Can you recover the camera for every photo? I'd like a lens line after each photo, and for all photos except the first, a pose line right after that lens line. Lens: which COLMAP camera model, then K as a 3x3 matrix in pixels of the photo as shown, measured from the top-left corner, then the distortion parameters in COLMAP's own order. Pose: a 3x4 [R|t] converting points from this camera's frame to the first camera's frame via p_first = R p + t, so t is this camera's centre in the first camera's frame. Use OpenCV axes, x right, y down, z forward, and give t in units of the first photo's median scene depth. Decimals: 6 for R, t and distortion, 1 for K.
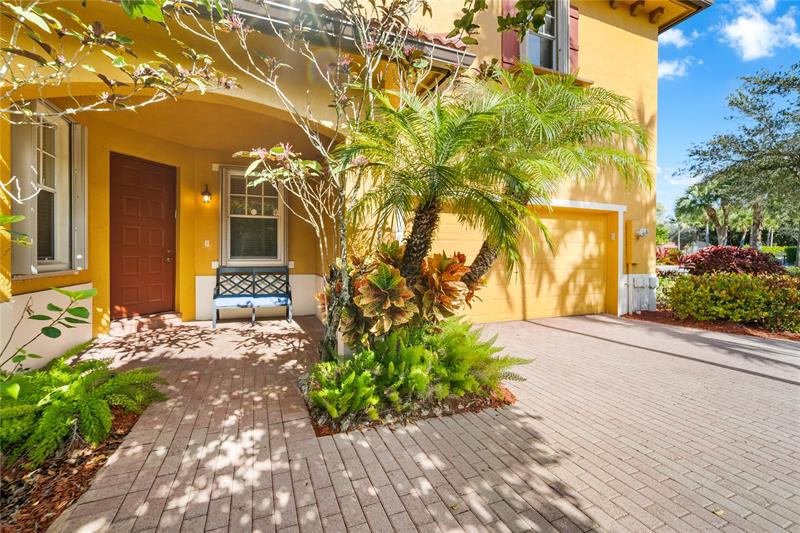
lens RADIAL K [[330.5, 0, 386.6], [0, 330.5, 257.8], [0, 0, 1]] dist [-0.020872, 0.005600]
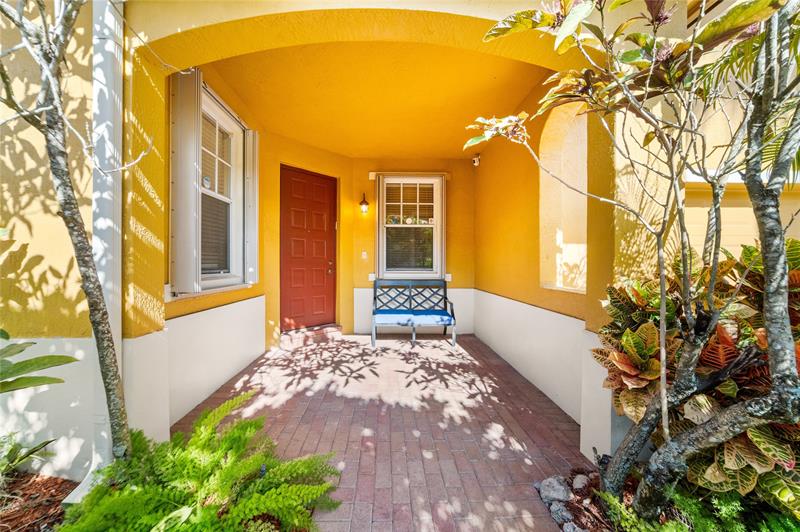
lens RADIAL K [[320.6, 0, 400.3], [0, 320.6, 267.9], [0, 0, 1]] dist [-0.020344, 0.004969]
pose [[0.934808, -0.001061, -0.355151, -0.138671], [0.000551, 0.999999, -0.001538, -0.004726], [0.355152, 0.001242, 0.934808, 0.190349]]
